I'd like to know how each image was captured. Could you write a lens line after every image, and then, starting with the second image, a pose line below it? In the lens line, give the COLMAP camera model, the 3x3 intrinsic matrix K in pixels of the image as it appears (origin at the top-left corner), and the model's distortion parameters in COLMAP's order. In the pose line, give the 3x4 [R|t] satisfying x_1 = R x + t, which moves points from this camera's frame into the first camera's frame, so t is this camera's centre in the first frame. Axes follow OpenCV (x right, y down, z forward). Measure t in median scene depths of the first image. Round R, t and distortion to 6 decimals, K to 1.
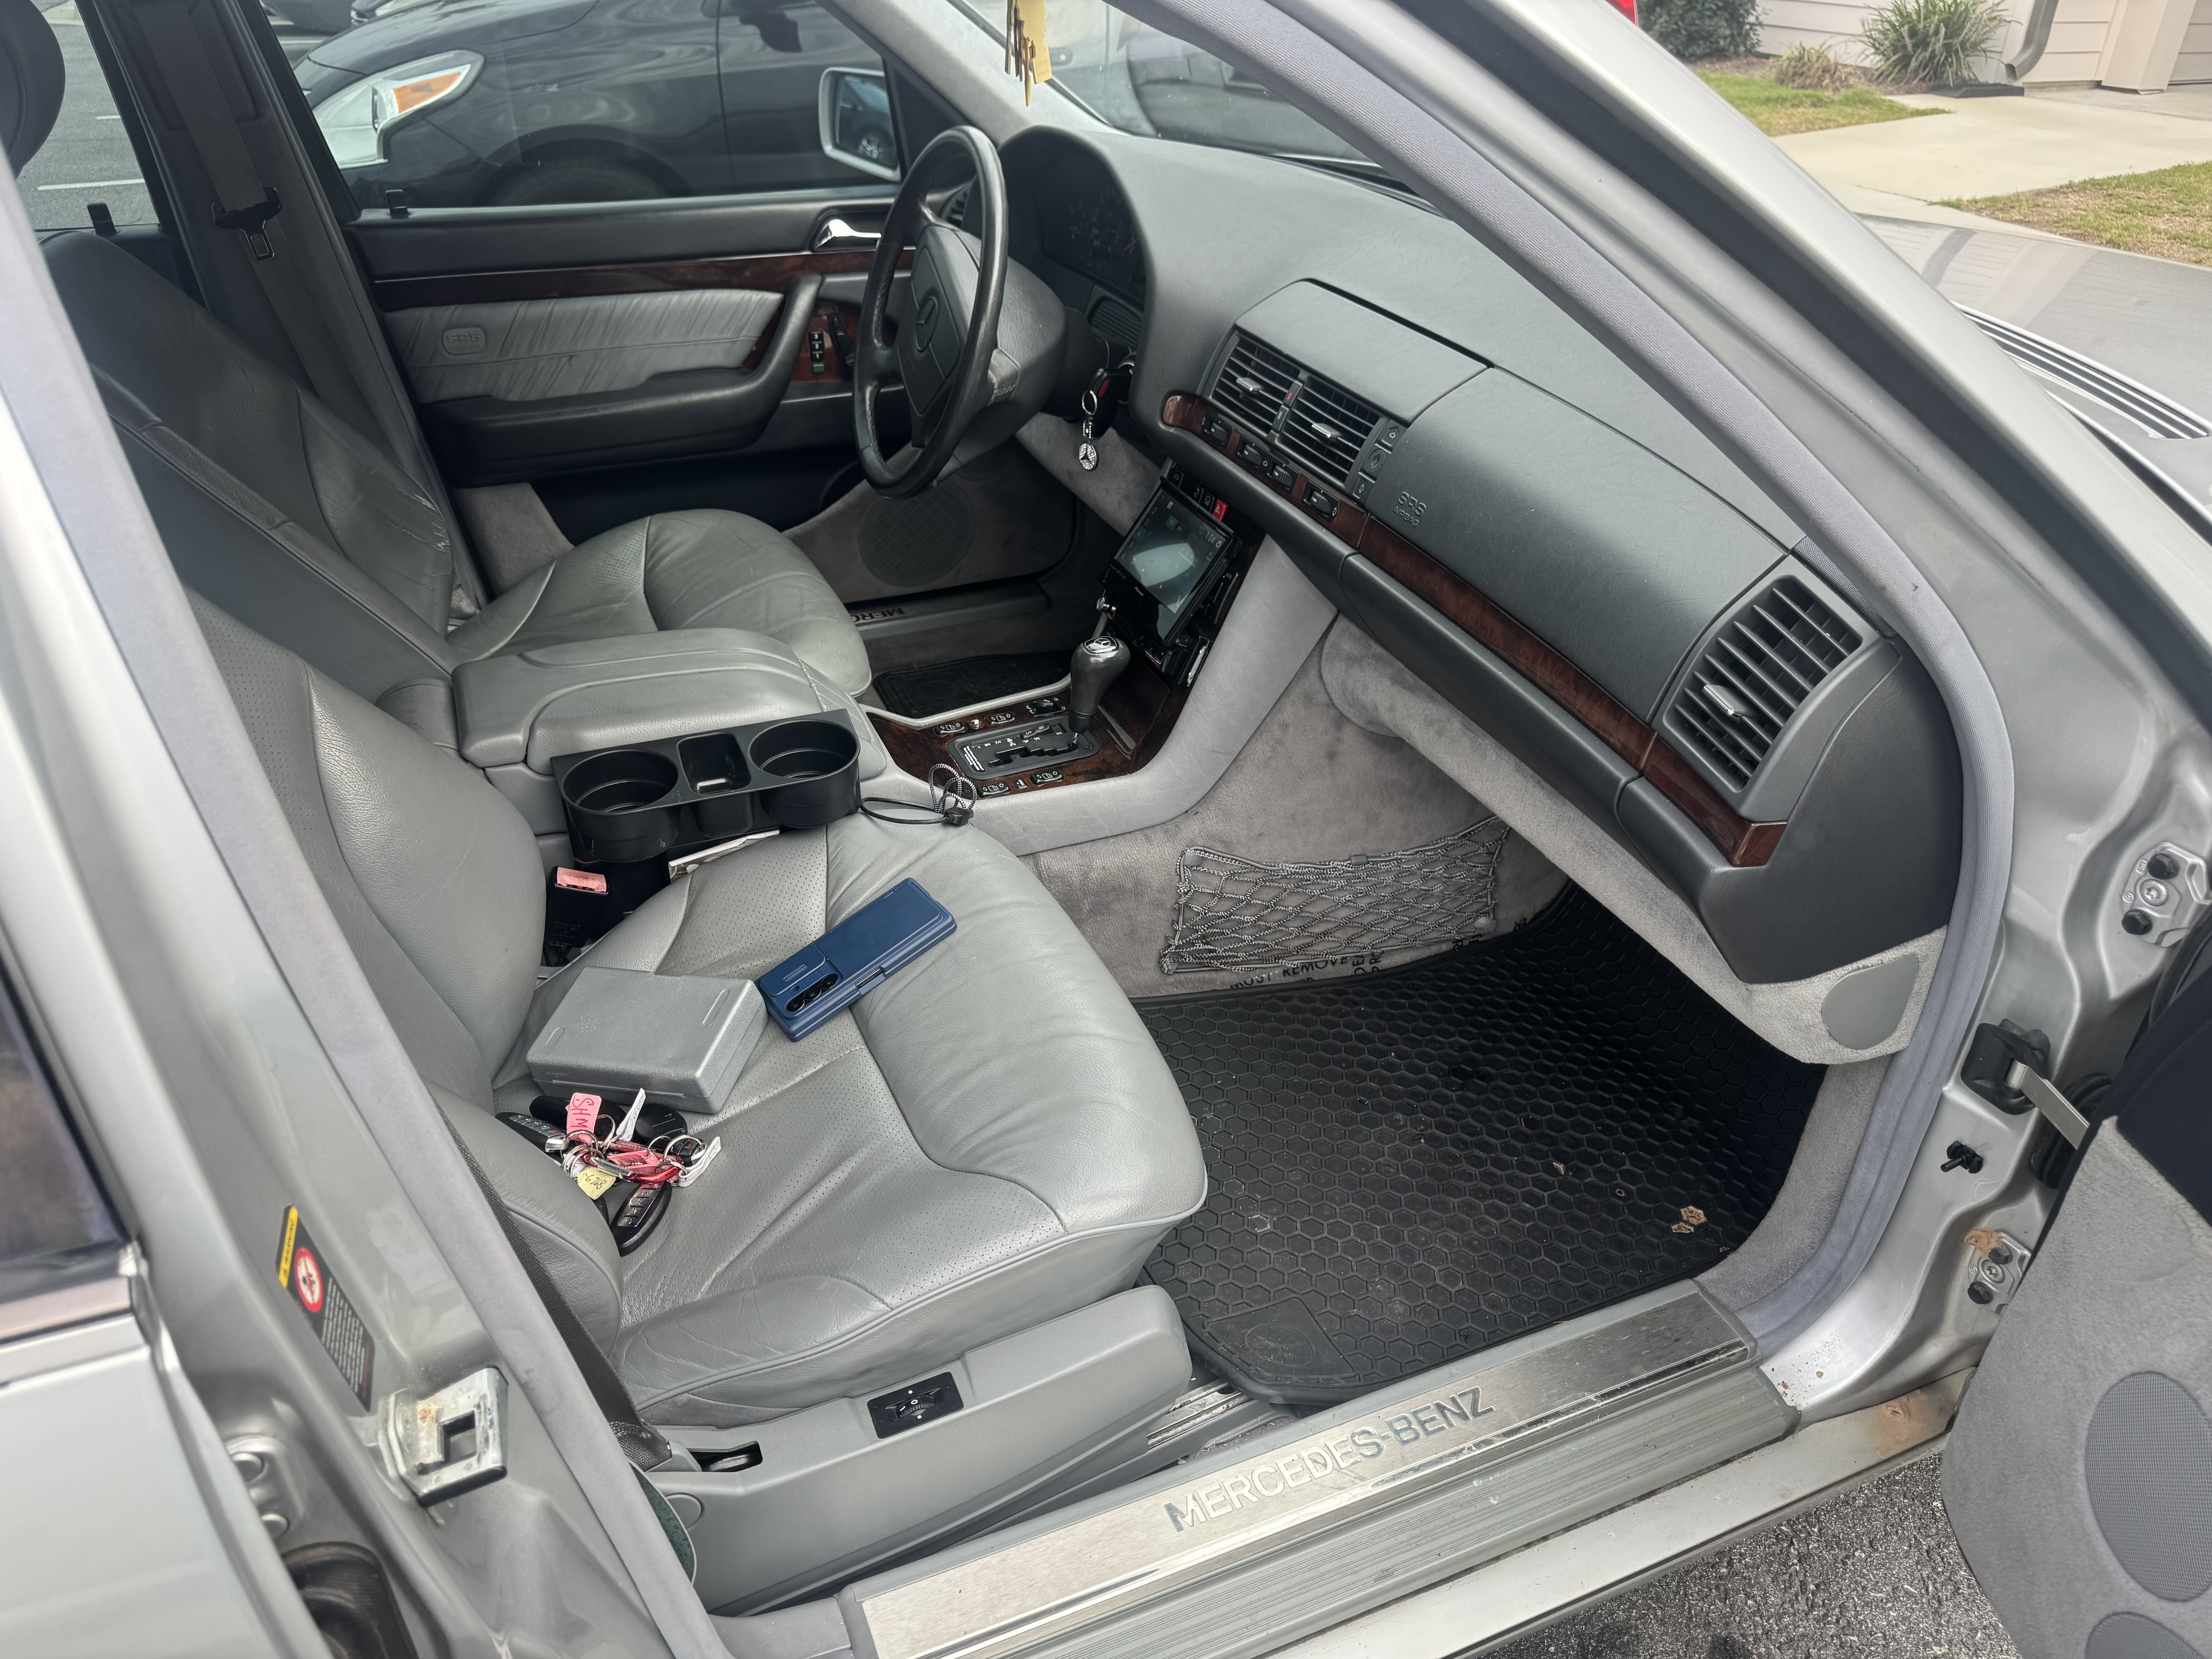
lens RADIAL K [[1564.0, 0, 1100.2], [0, 1564.0, 844.2], [0, 0, 1]] dist [0.070456, -0.082977]
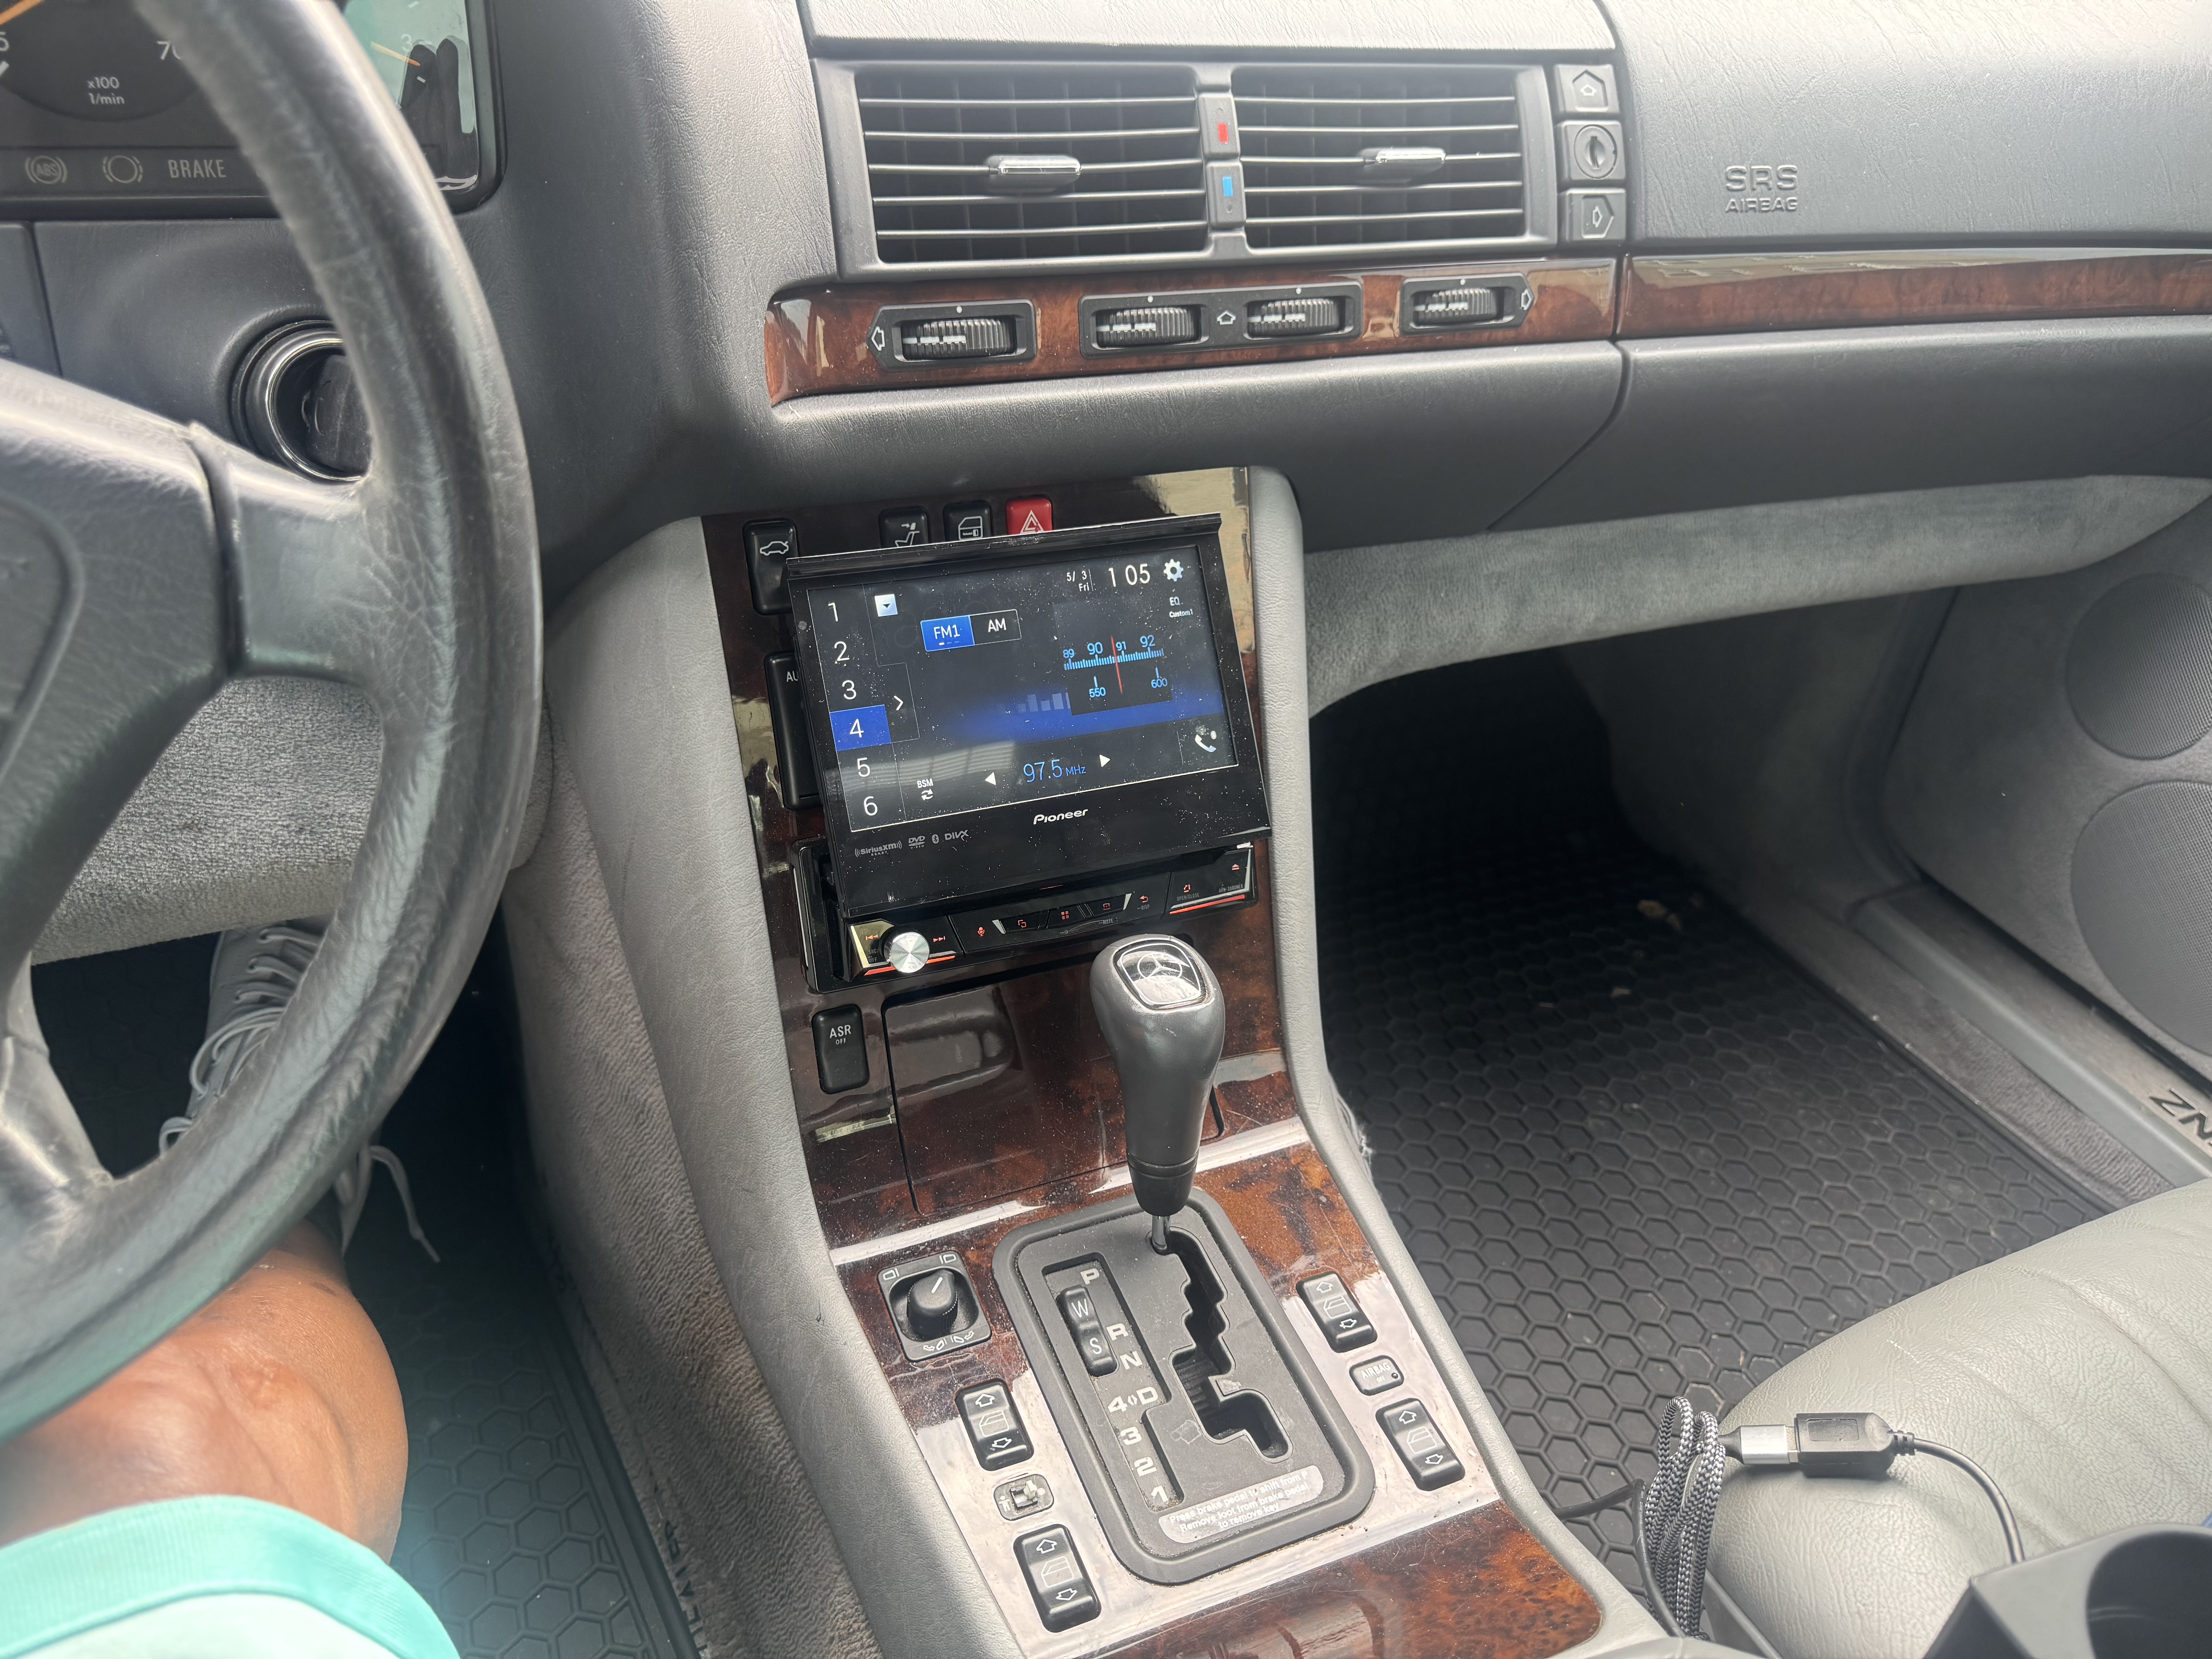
lens RADIAL K [[1622.0, 0, 1106.0], [0, 1622.0, 829.5], [0, 0, 1]] dist [0.003806, -0.051498]
pose [[0.002016, -0.571984, 0.820262, -0.304662], [0.485099, 0.717846, 0.499376, -0.367485], [-0.874457, 0.396902, 0.278916, 0.958168]]
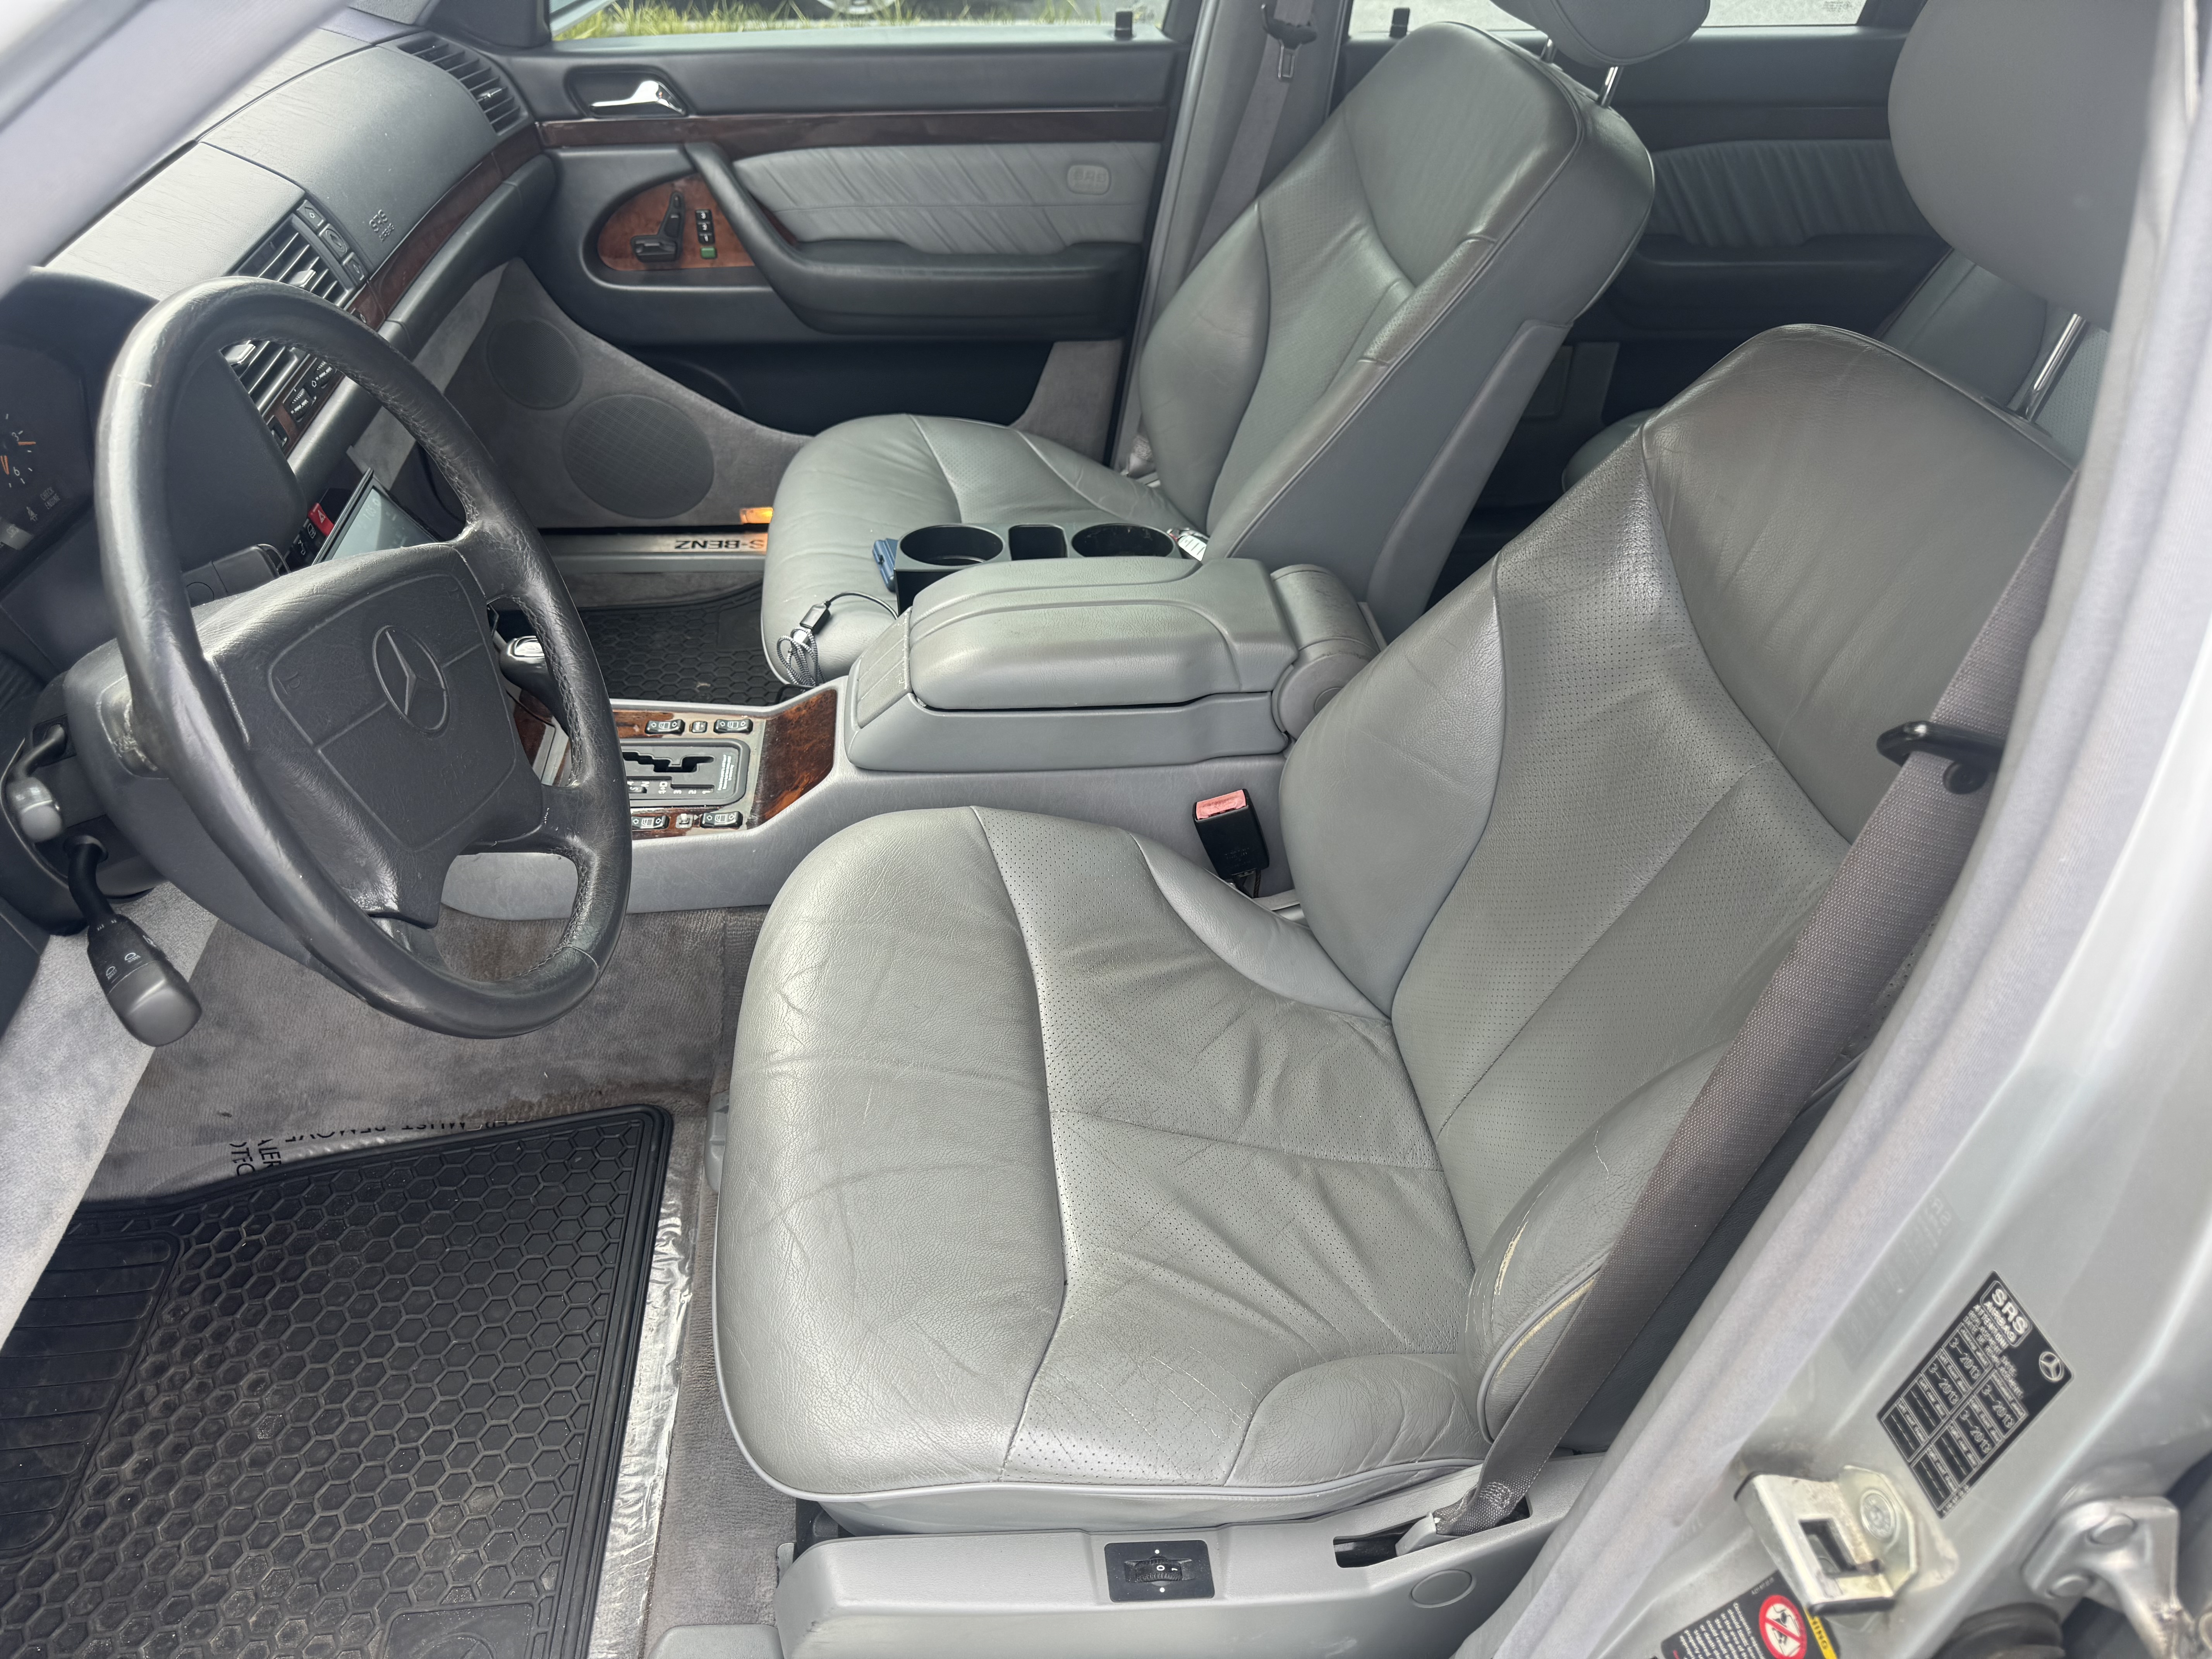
lens RADIAL K [[1566.1, 0, 1106.0], [0, 1566.1, 829.5], [0, 0, 1]] dist [0.038436, -0.042602]
pose [[-0.957306, -0.195659, 0.212798, -0.497015], [0.138402, 0.336057, 0.931617, -0.858551], [-0.253792, 0.921294, -0.294630, 1.338673]]
